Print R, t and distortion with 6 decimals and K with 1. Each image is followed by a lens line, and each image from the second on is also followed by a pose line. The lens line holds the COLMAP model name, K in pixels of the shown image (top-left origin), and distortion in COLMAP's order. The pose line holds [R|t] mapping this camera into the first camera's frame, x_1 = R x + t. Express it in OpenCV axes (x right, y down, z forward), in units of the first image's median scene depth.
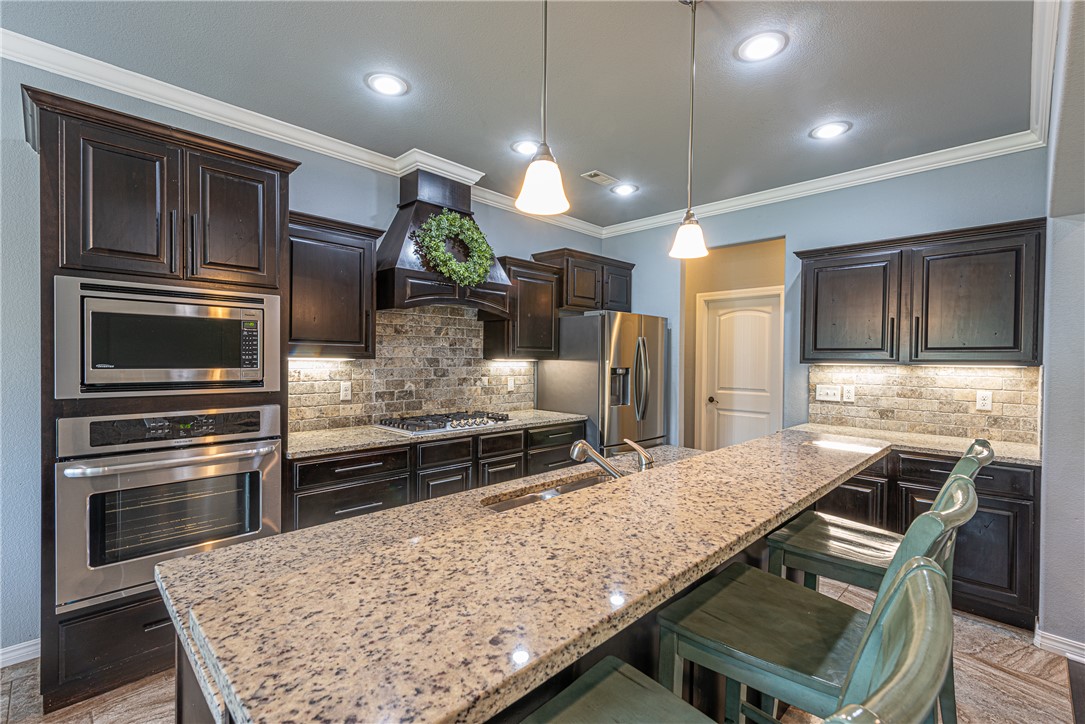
lens RADIAL K [[486.2, 0, 544.6], [0, 486.2, 364.1], [0, 0, 1]] dist [0.011416, 0.000065]
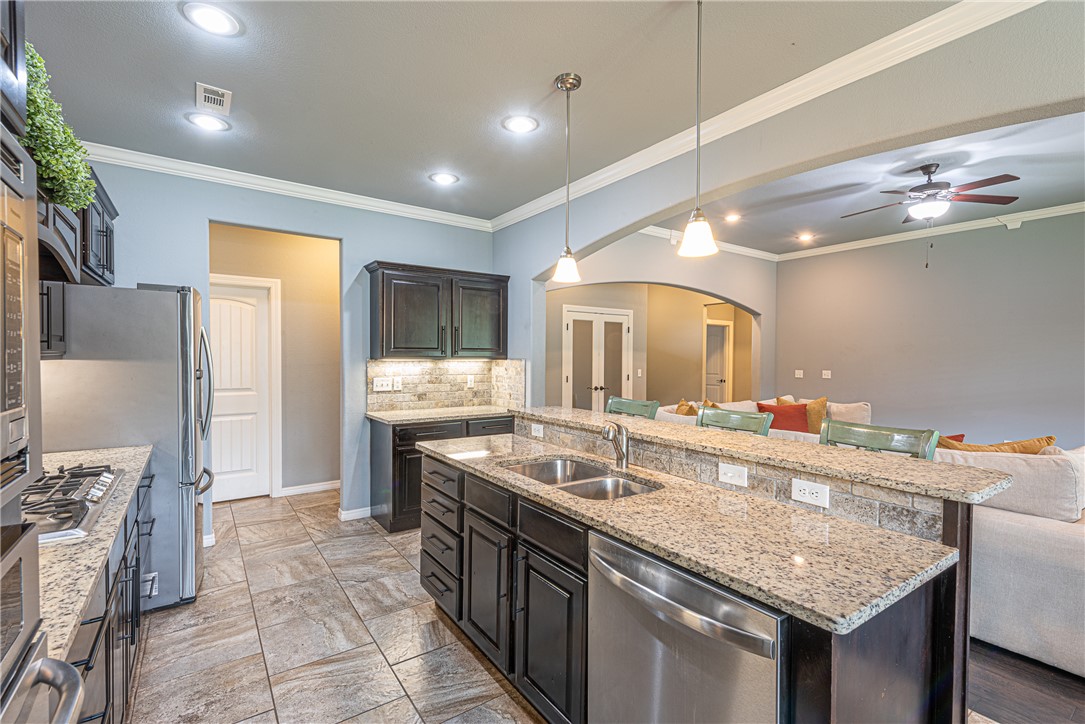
lens RADIAL K [[486.2, 0, 544.6], [0, 486.2, 364.1], [0, 0, 1]] dist [0.011416, 0.000065]
pose [[0.177889, -0.022579, 0.983792, -0.572194], [0.008637, 0.999734, 0.021383, -0.013233], [-0.984013, 0.004694, 0.178037, 0.458286]]
